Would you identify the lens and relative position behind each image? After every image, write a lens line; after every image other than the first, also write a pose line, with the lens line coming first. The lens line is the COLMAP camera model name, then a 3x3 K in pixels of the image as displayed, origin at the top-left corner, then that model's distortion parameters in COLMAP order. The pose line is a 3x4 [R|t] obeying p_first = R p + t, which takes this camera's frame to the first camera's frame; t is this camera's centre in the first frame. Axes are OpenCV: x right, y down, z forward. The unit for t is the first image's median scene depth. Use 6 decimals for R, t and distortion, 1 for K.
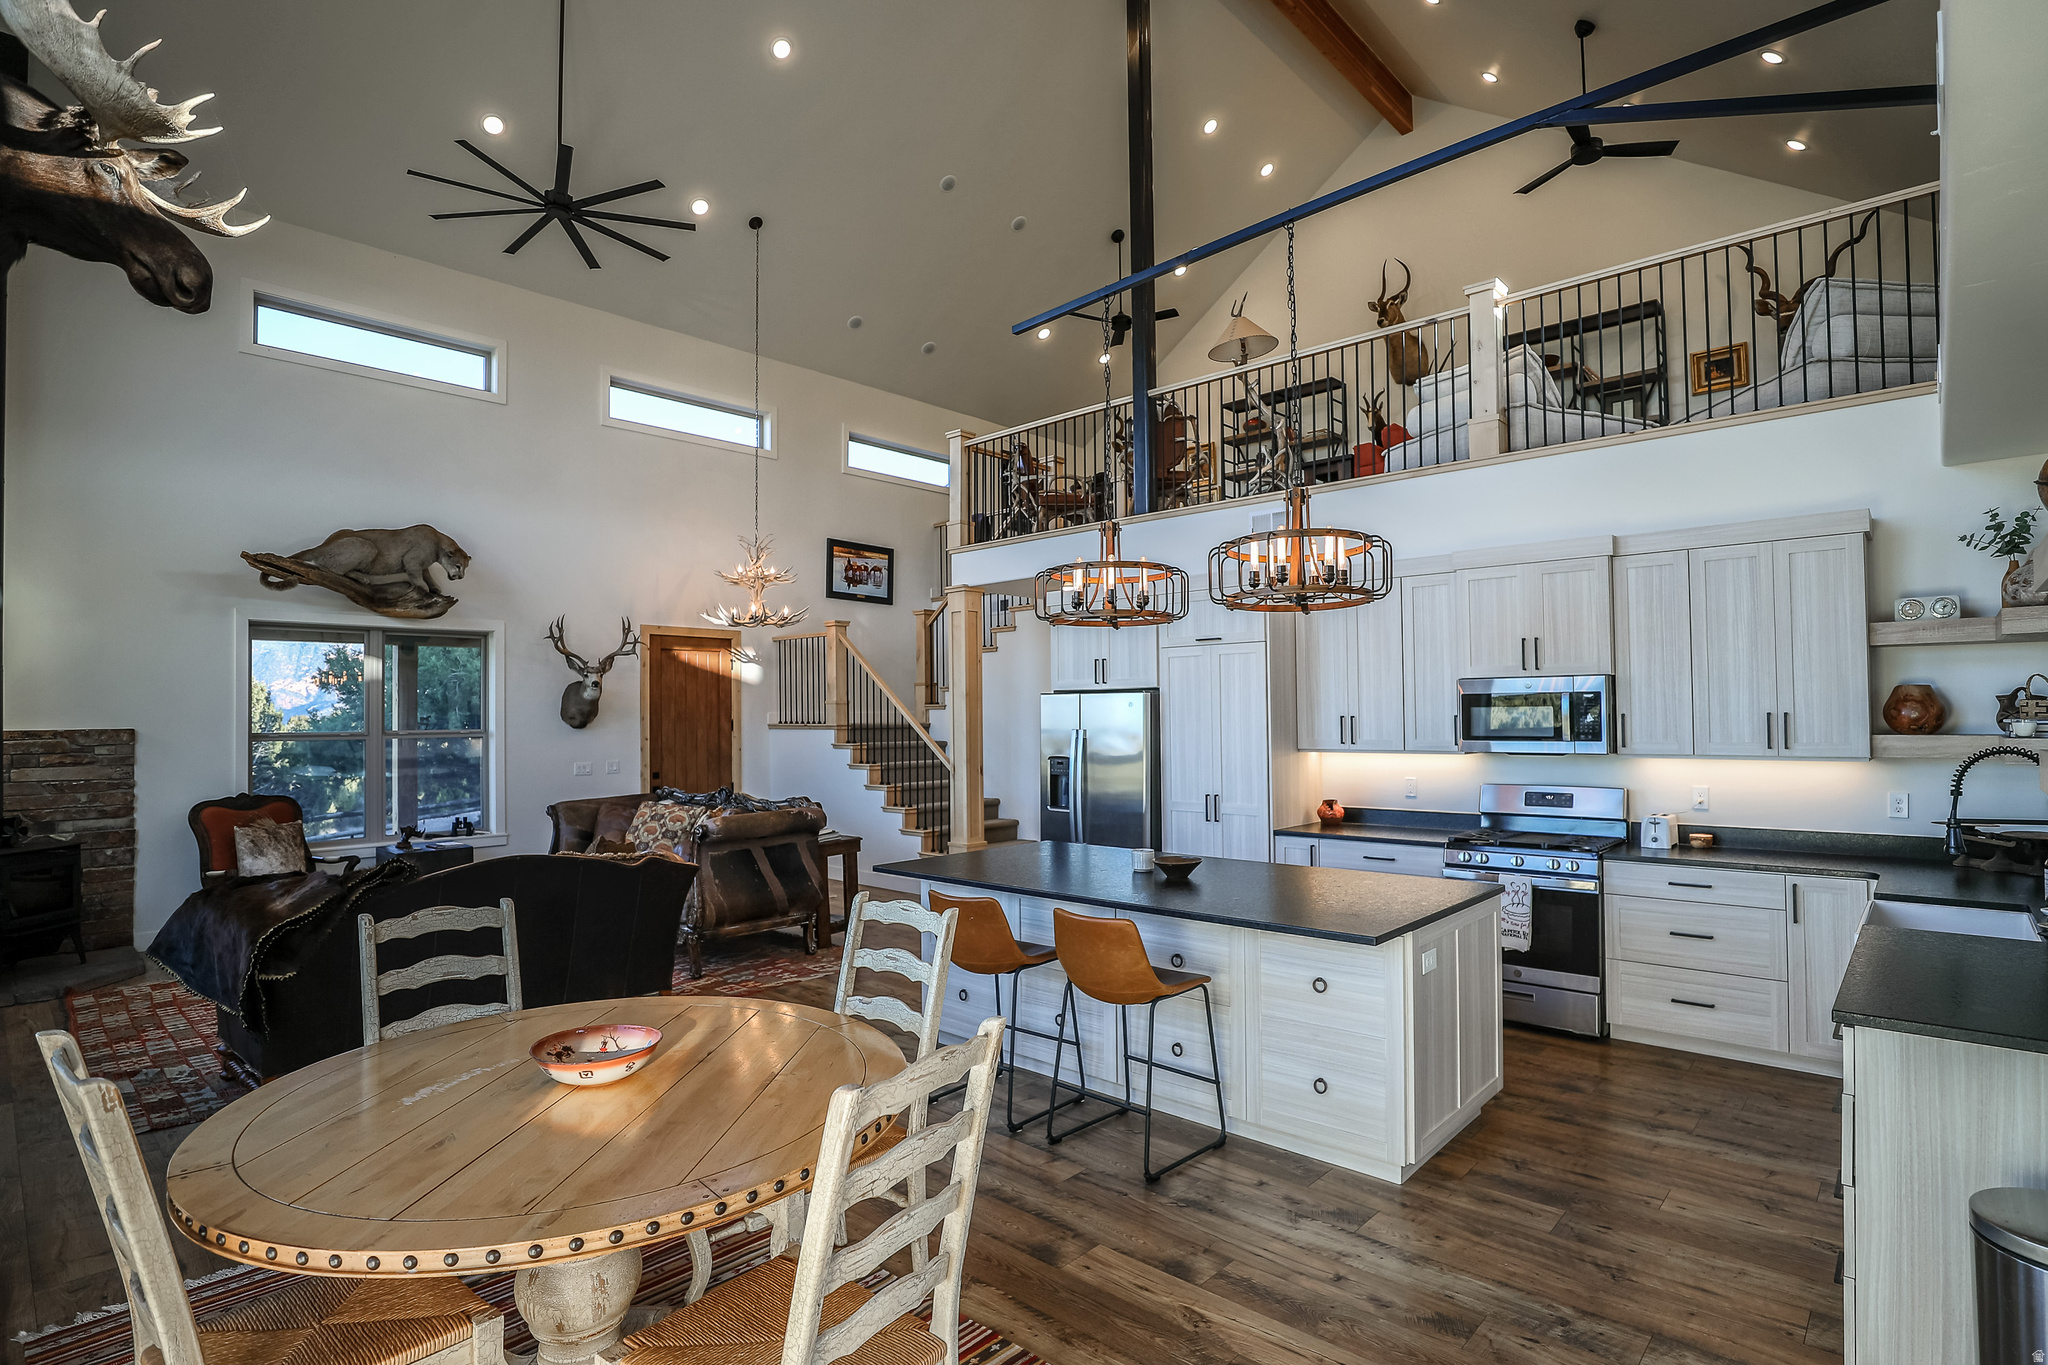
lens RADIAL K [[990.1, 0, 1030.7], [0, 990.1, 694.9], [0, 0, 1]] dist [-0.046036, 0.013182]
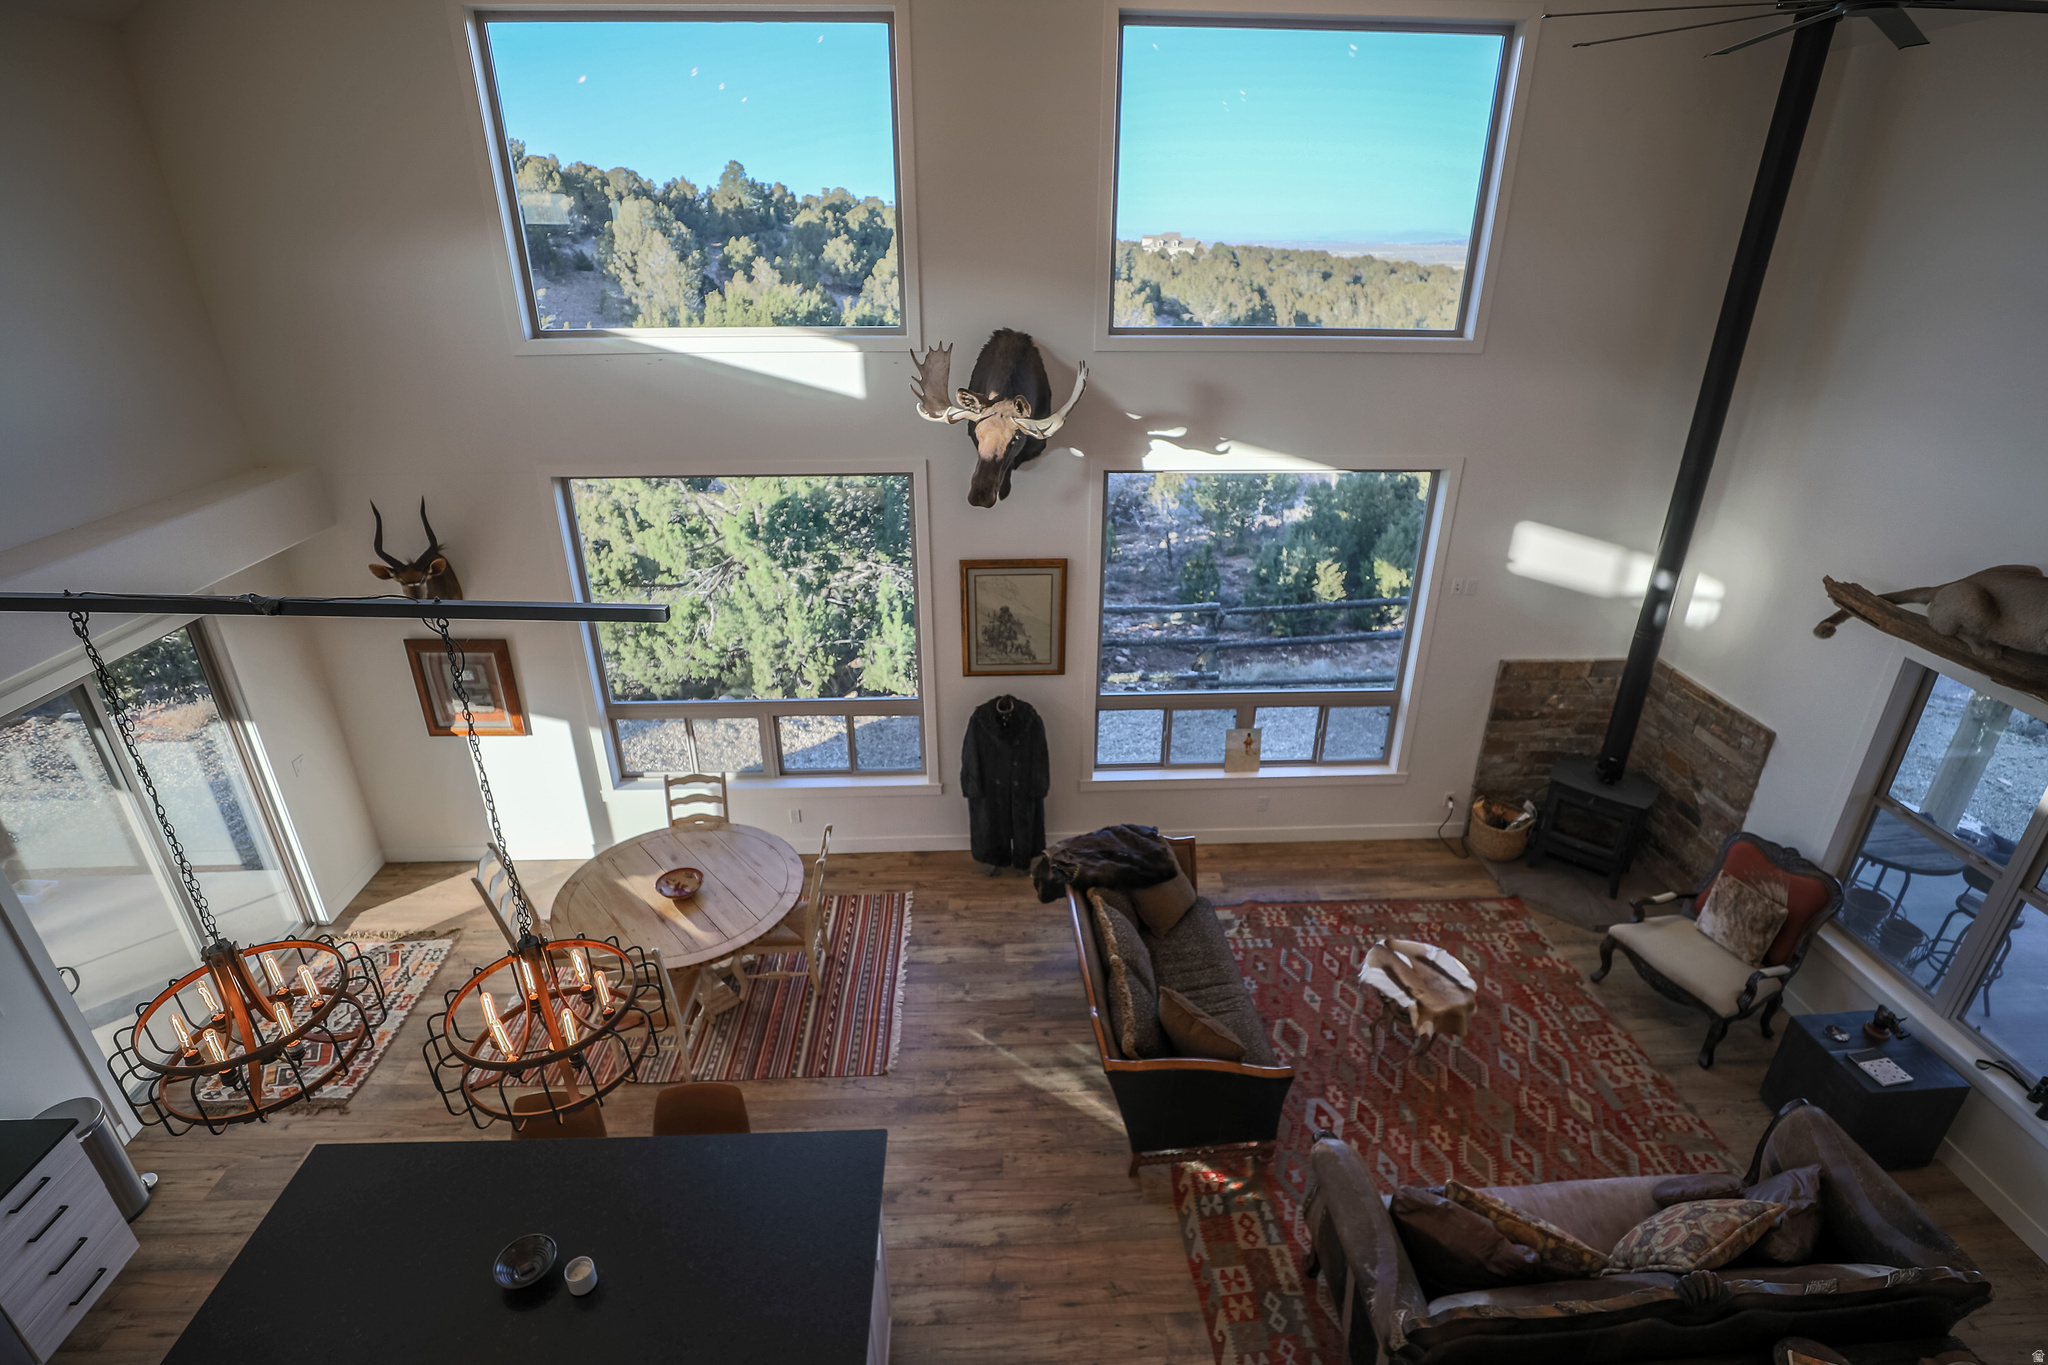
lens RADIAL K [[990.1, 0, 1030.7], [0, 990.1, 694.9], [0, 0, 1]] dist [-0.046036, 0.013182]
pose [[-0.715436, 0.304123, -0.629016, 0.149191], [0.009840, 0.904590, 0.426170, -0.411567], [0.698609, 0.298708, -0.650168, 1.130392]]
